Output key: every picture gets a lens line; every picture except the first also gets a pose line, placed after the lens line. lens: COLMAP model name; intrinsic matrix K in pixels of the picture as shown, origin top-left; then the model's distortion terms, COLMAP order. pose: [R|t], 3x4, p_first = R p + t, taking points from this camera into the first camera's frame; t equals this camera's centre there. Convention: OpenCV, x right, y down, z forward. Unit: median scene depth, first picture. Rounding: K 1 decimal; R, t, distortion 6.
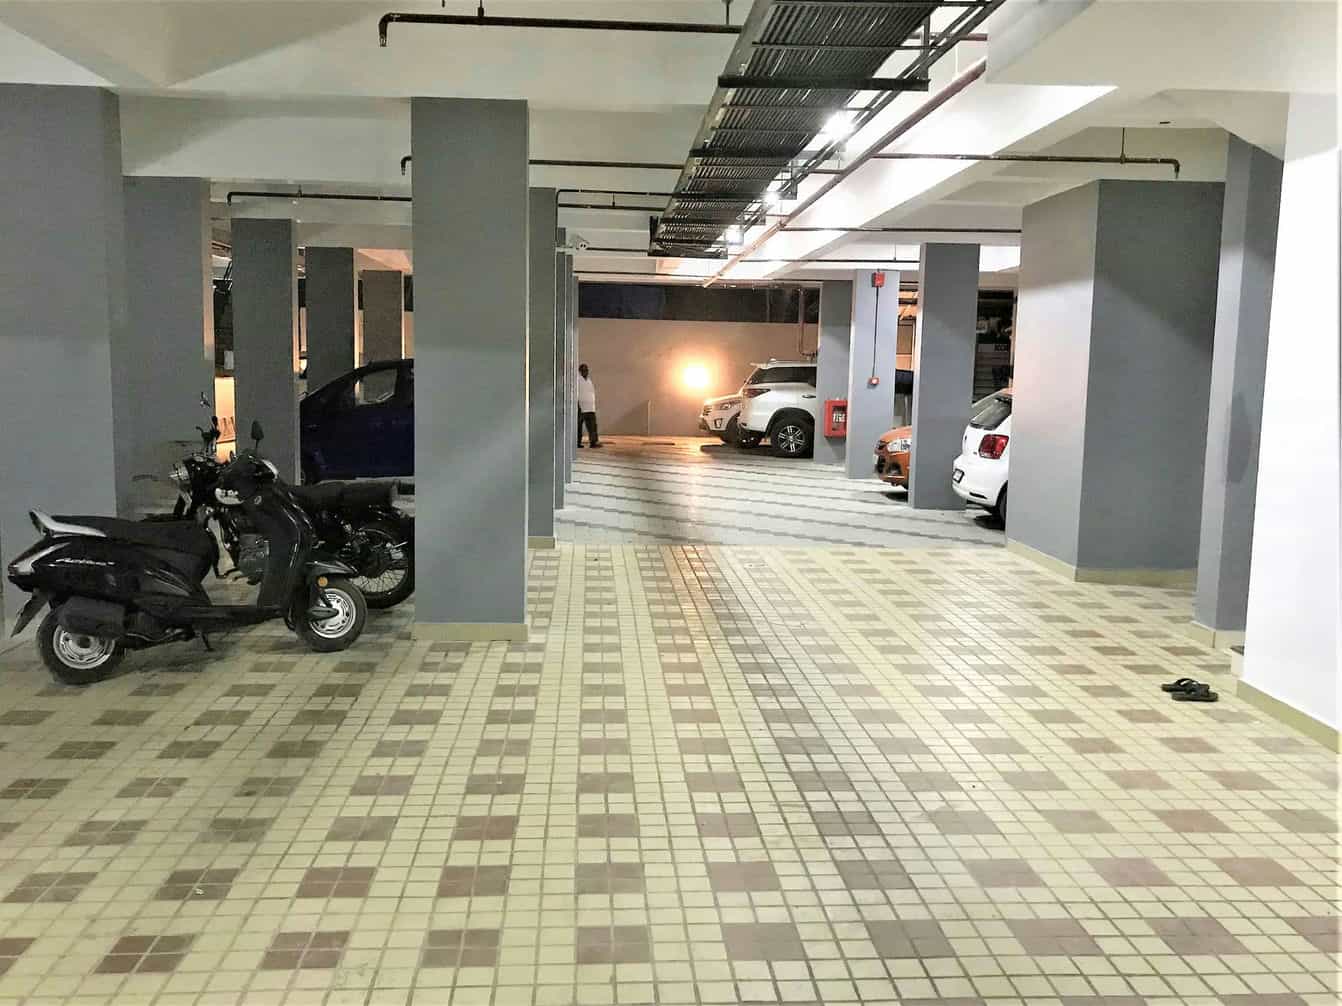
lens RADIAL K [[1181.9, 0, 673.5], [0, 1181.9, 504.3], [0, 0, 1]] dist [0.010574, -0.012654]
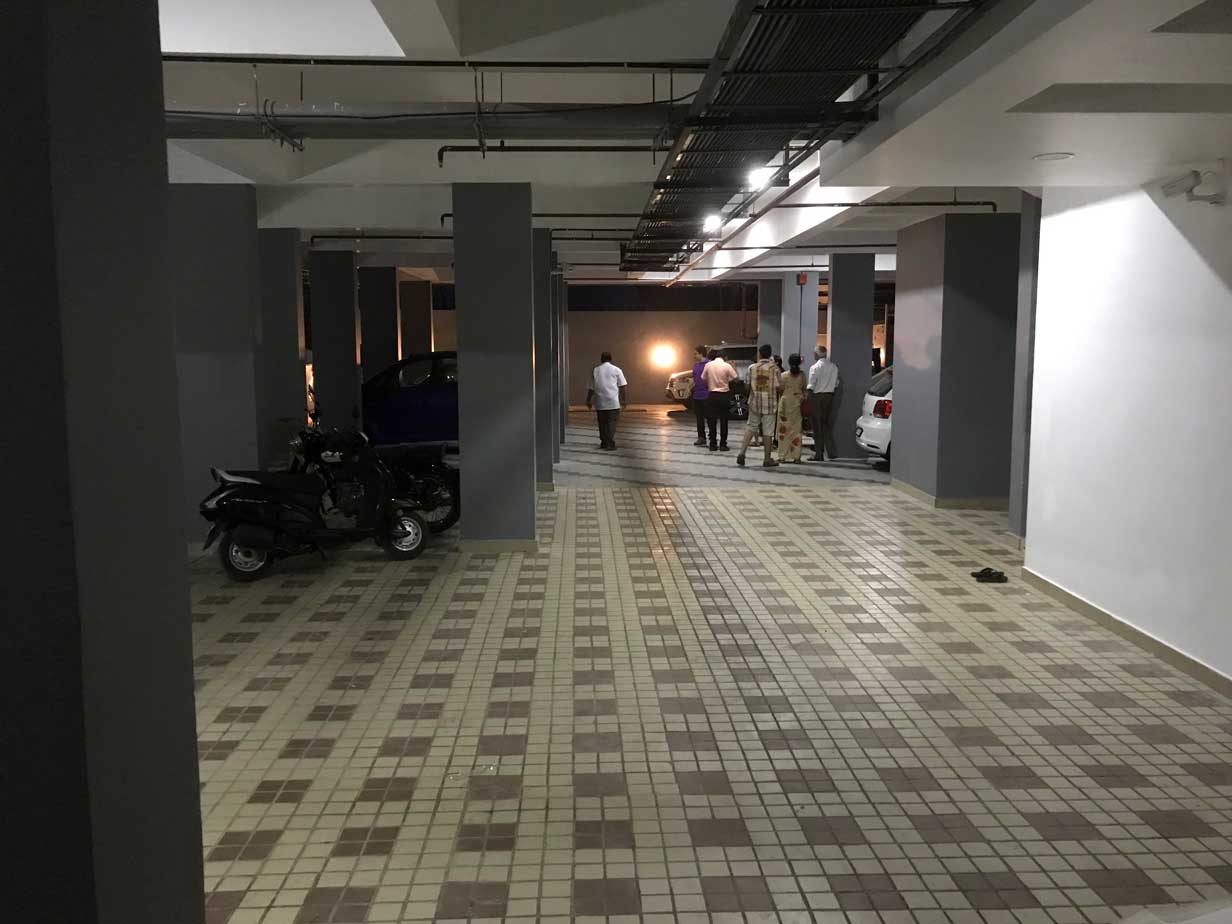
lens RADIAL K [[1015.4, 0, 610.5], [0, 1015.4, 460.3], [0, 0, 1]] dist [0.033015, -0.002471]
pose [[0.998957, -0.019271, -0.041402, 0.023709], [0.019244, 0.999814, -0.001040, 0.007008], [0.041414, 0.000242, 0.999142, -0.290947]]
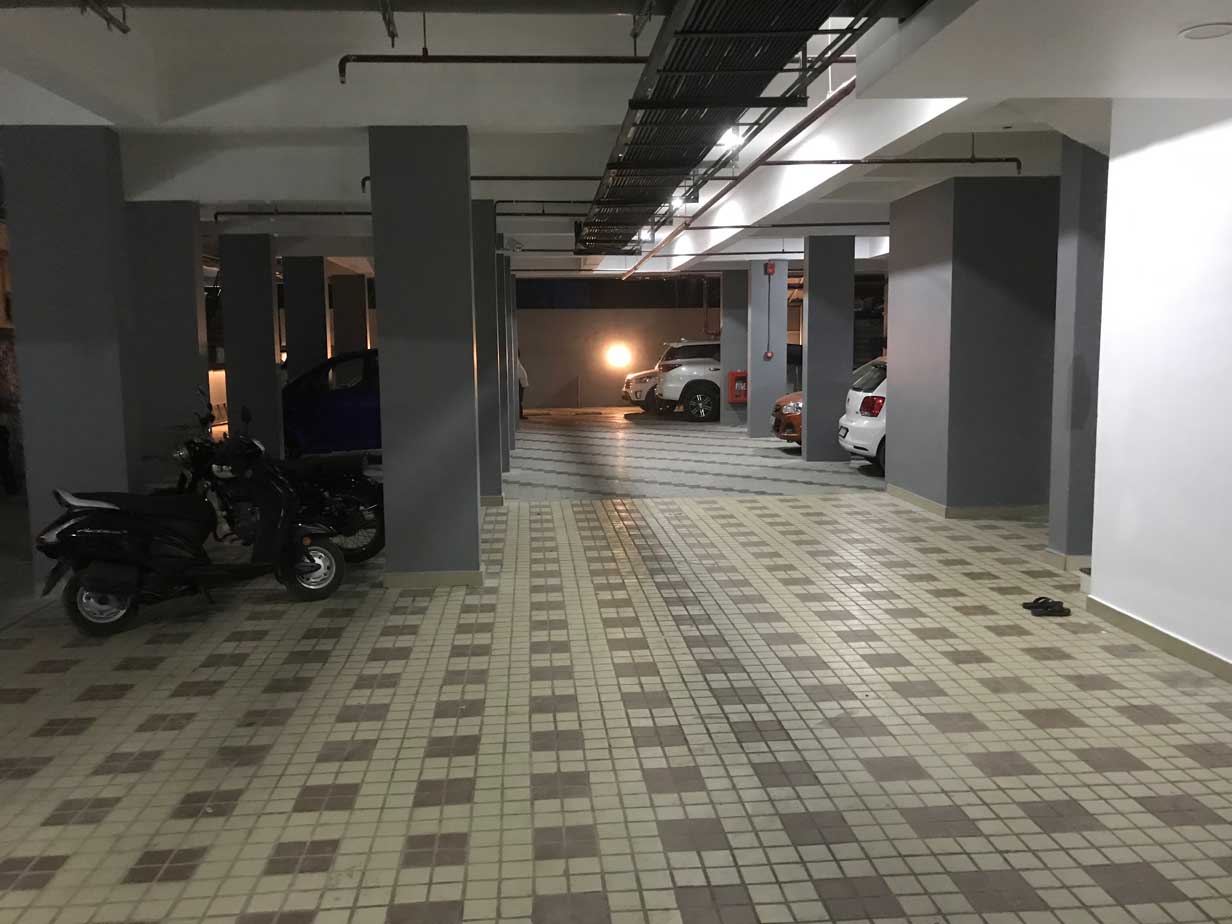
lens RADIAL K [[1002.7, 0, 610.5], [0, 1002.7, 459.8], [0, 0, 1]] dist [0.011363, -0.010030]
pose [[0.999364, -0.034720, 0.008078, -0.000712], [0.034759, 0.999385, -0.004636, 0.000097], [-0.007912, 0.004914, 0.999957, 0.002758]]
